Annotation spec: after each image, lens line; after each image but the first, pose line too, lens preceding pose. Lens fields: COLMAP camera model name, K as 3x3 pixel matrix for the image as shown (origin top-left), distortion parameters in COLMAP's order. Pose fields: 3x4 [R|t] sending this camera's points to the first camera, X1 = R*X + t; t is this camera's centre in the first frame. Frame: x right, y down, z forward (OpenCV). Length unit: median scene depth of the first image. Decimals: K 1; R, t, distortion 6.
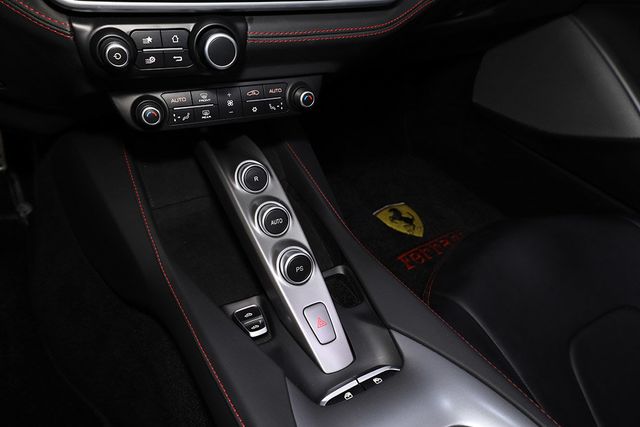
lens RADIAL K [[439.8, 0, 320.0], [0, 439.8, 213.5], [0, 0, 1]] dist [-0.003937, 0.001762]
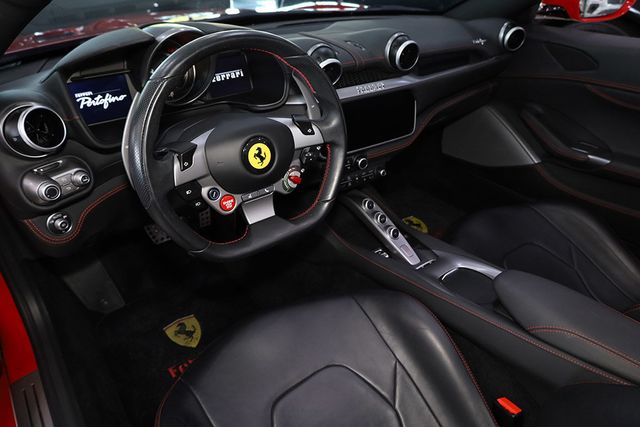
lens RADIAL K [[439.8, 0, 320.0], [0, 439.8, 213.5], [0, 0, 1]] dist [-0.003937, 0.001762]
pose [[0.989678, -0.135123, 0.047744, -0.382835], [0.139083, 0.985935, -0.092669, 0.115490], [-0.034550, 0.098353, 0.994552, -1.070771]]
